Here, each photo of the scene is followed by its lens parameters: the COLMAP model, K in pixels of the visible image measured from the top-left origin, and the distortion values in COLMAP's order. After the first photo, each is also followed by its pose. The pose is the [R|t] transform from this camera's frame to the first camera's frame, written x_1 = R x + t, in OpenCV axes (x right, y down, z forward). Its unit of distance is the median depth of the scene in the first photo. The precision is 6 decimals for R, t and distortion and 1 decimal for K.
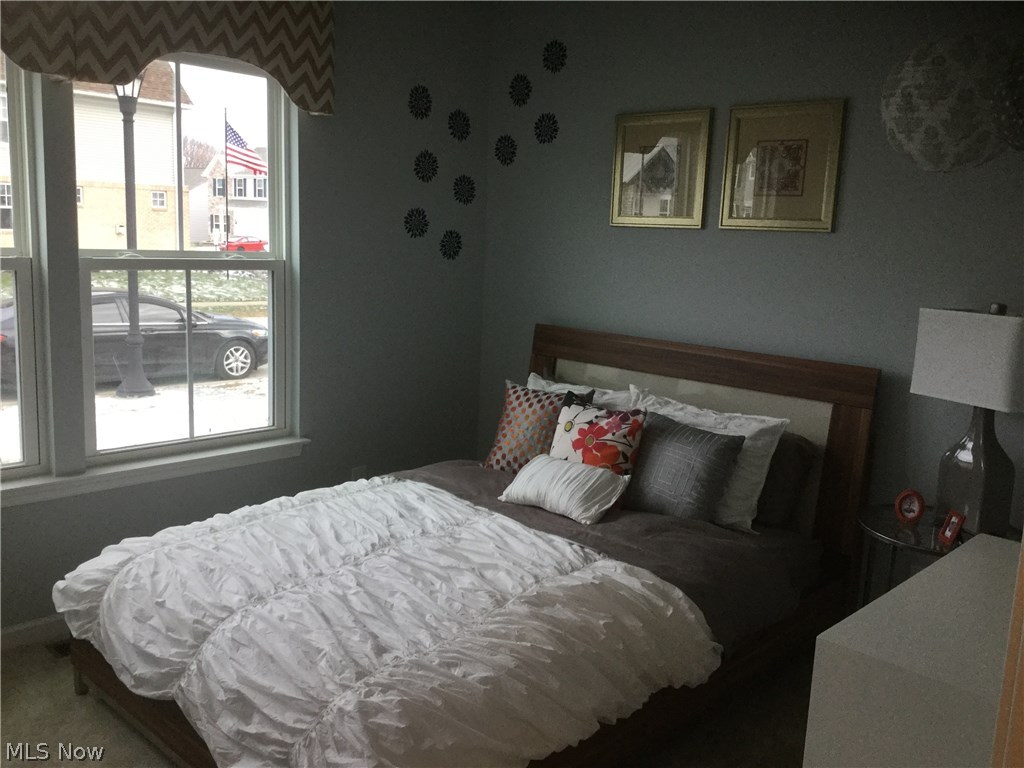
lens RADIAL K [[904.4, 0, 512.0], [0, 904.4, 384.0], [0, 0, 1]] dist [0.008060, -0.010722]
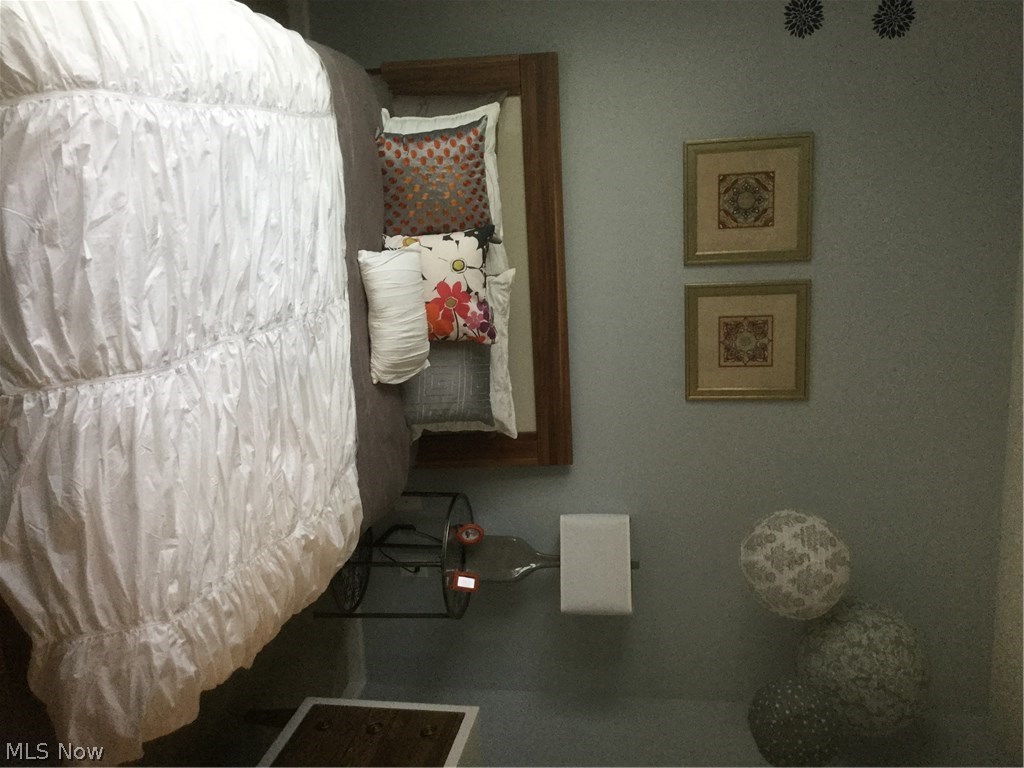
lens RADIAL K [[904.4, 0, 512.0], [0, 904.4, 384.0], [0, 0, 1]] dist [0.008060, -0.010722]
pose [[0.203152, 0.585375, 0.784899, -0.725612], [-0.976881, 0.175677, 0.121823, -0.121346], [-0.066577, -0.791501, 0.607531, 0.452506]]
